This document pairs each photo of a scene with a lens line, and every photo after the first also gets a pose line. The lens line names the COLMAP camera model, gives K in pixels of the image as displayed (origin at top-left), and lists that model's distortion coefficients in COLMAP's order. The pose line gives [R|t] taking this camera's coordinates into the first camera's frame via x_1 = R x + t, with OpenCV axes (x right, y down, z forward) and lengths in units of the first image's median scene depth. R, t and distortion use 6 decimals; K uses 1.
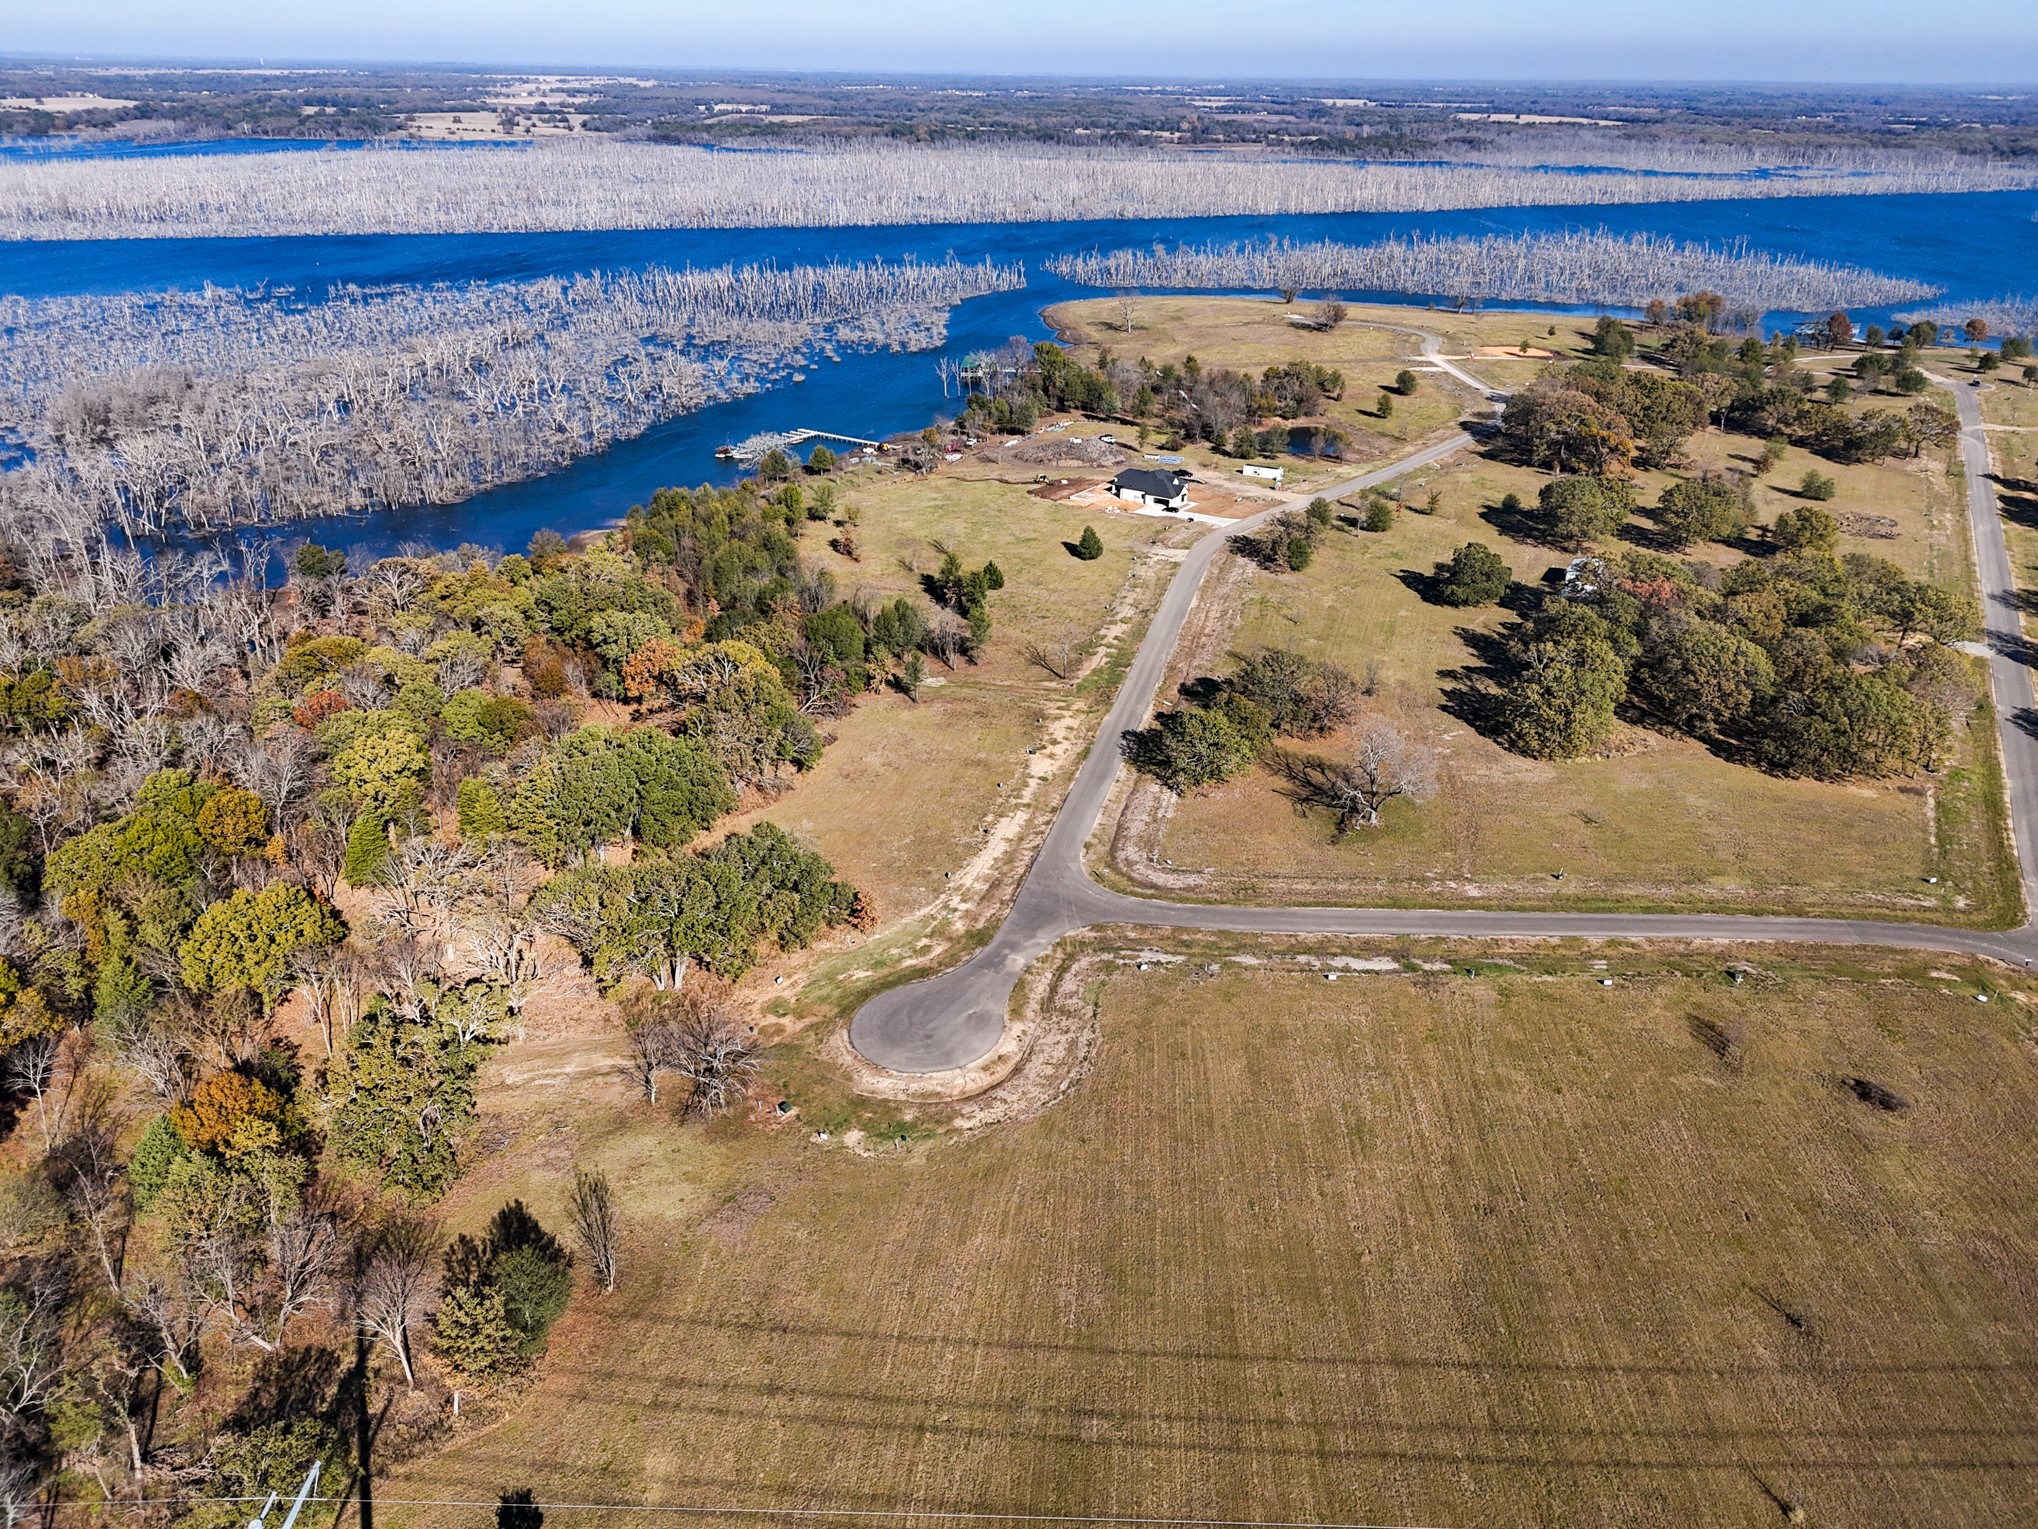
lens RADIAL K [[1492.8, 0, 1019.2], [0, 1492.8, 761.8], [0, 0, 1]] dist [0.060318, -0.051389]
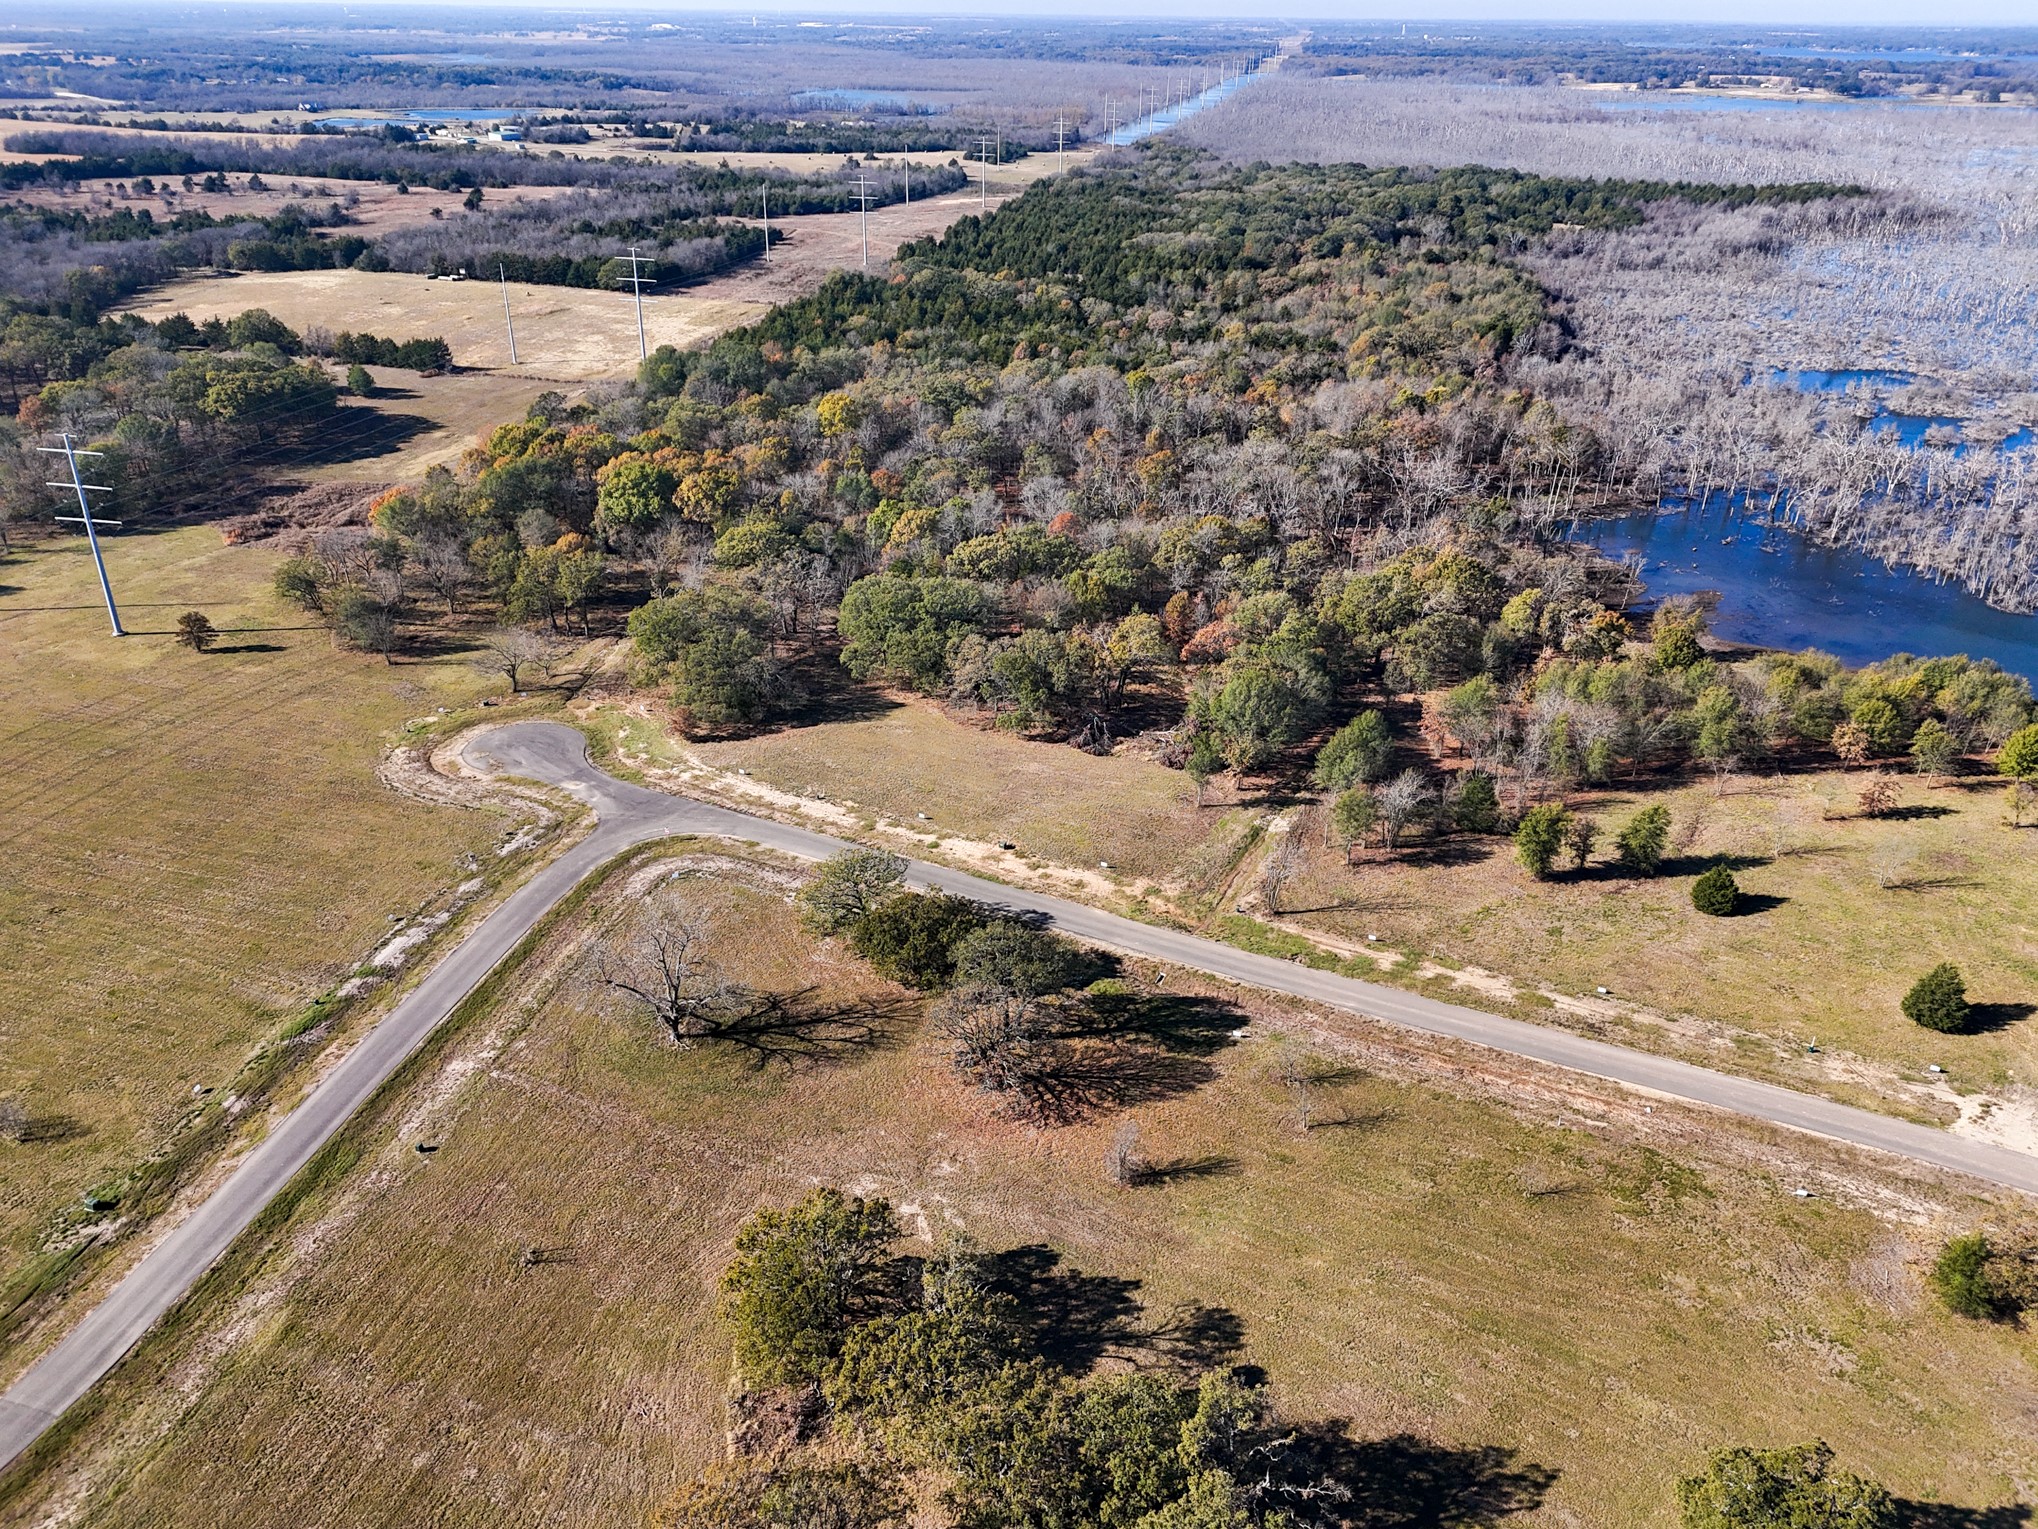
lens RADIAL K [[1492.8, 0, 1022.5], [0, 1492.8, 749.7], [0, 0, 1]] dist [0.060318, -0.051389]
pose [[-0.208729, 0.418271, -0.884014, 0.658200], [-0.421835, 0.777007, 0.467242, -0.403263], [0.882320, 0.470435, 0.014257, 0.892488]]
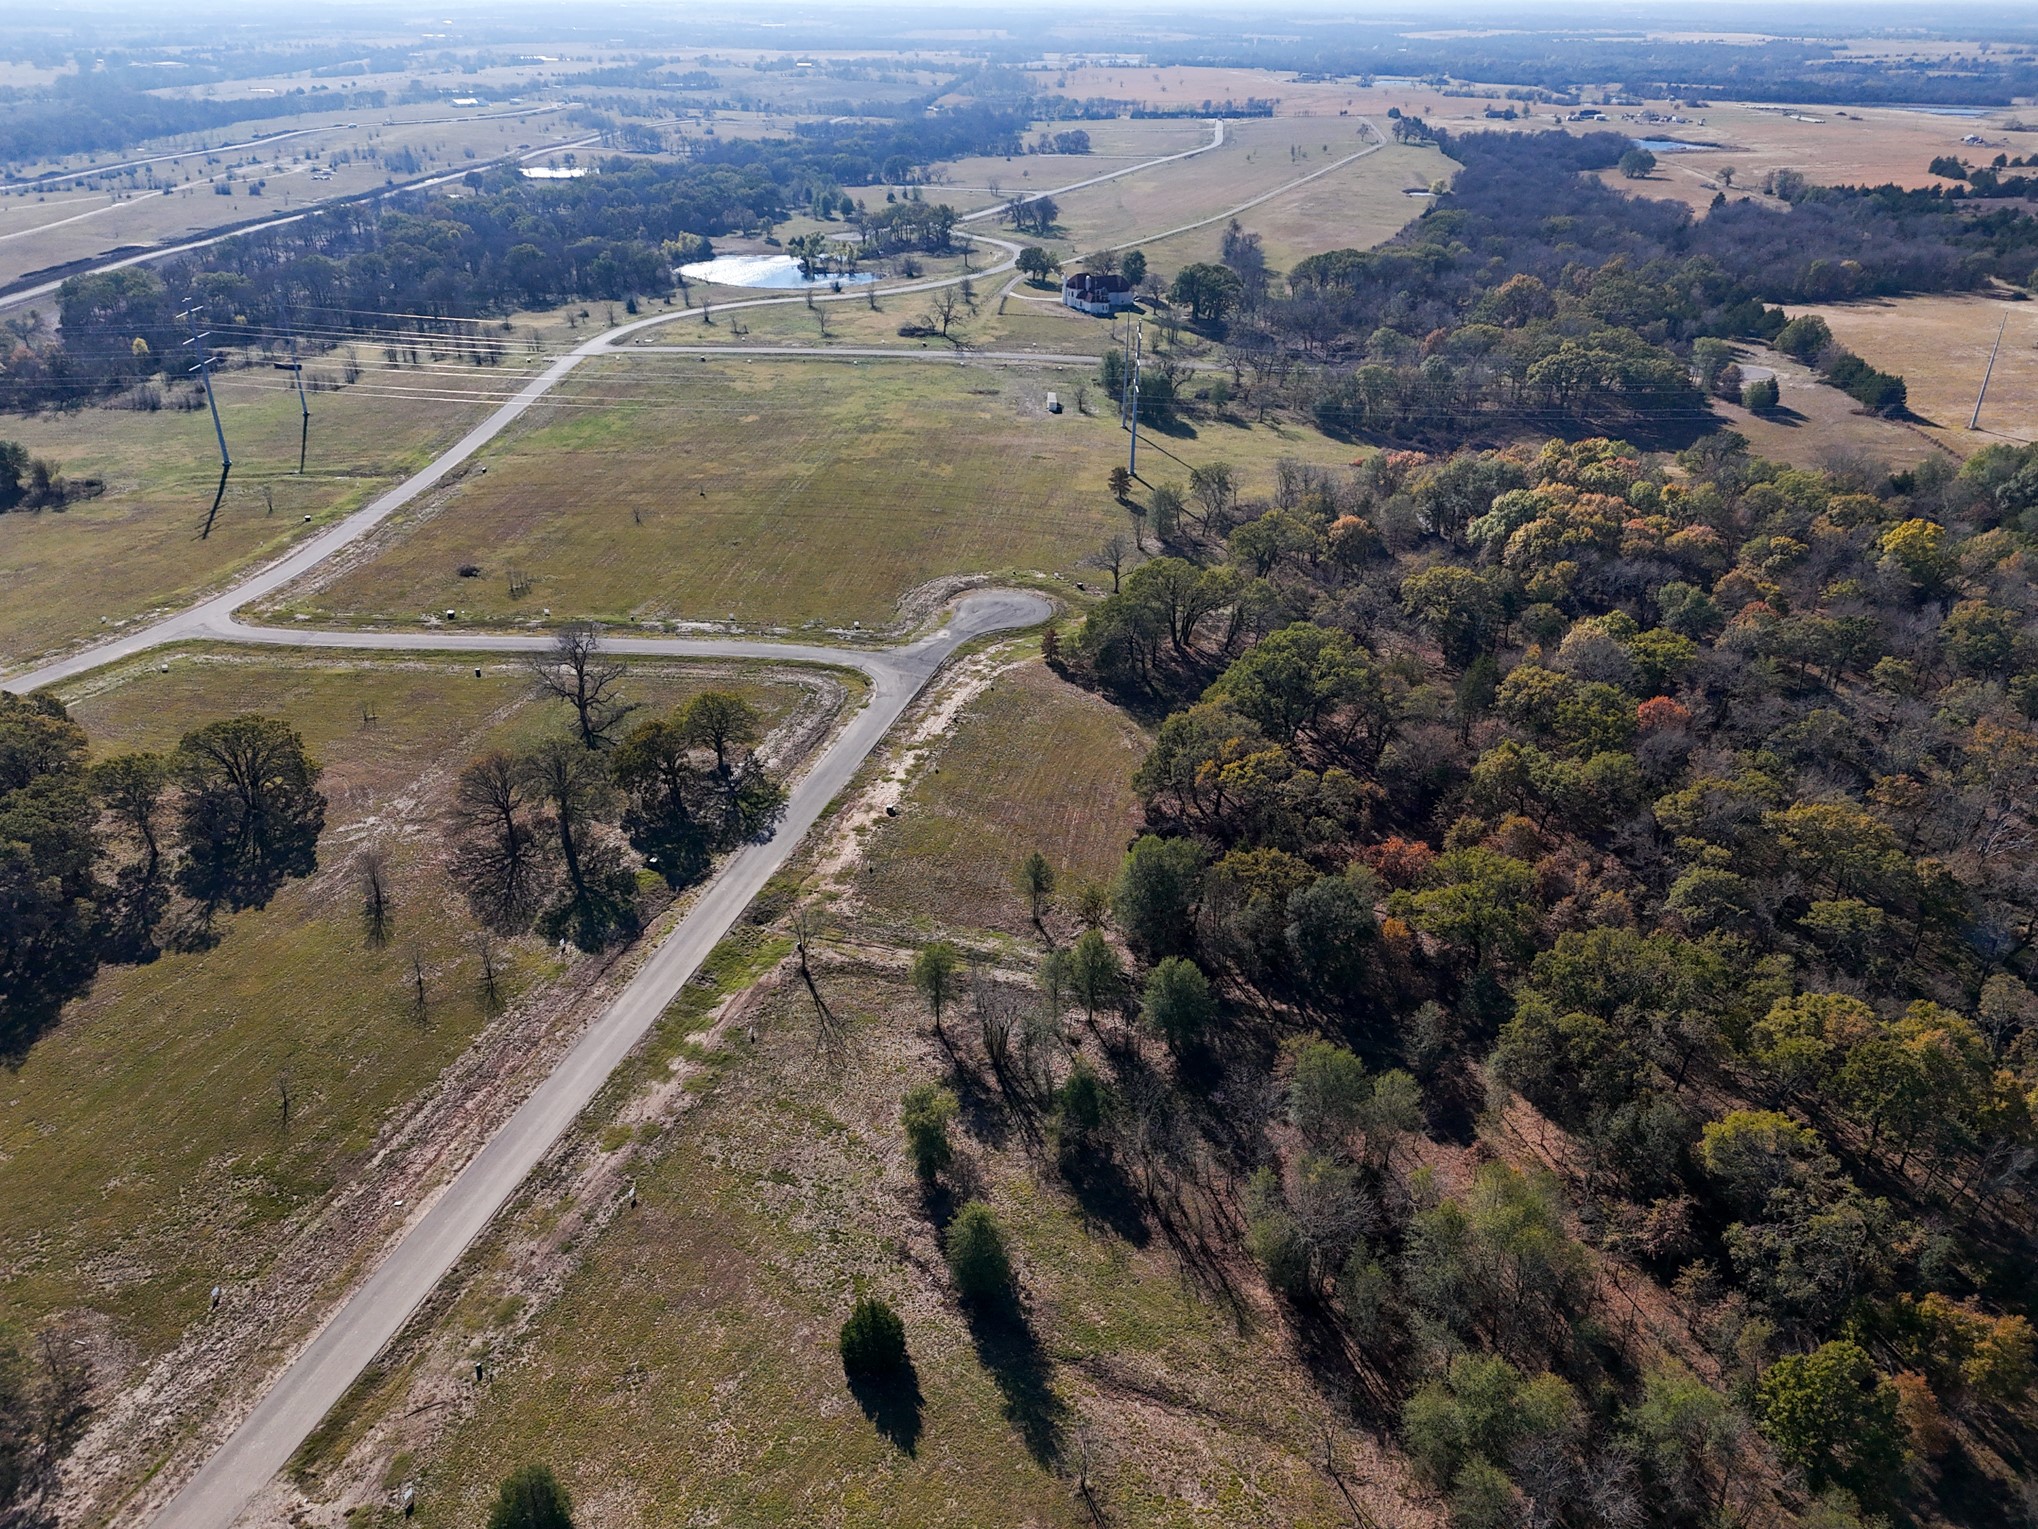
lens RADIAL K [[1492.8, 0, 1025.1], [0, 1492.8, 768.2], [0, 0, 1]] dist [0.060318, -0.051389]
pose [[-0.999465, -0.029364, 0.014389, -0.072206], [-0.006691, 0.614370, 0.788990, -0.634384], [-0.032008, 0.788472, -0.614238, 1.377297]]
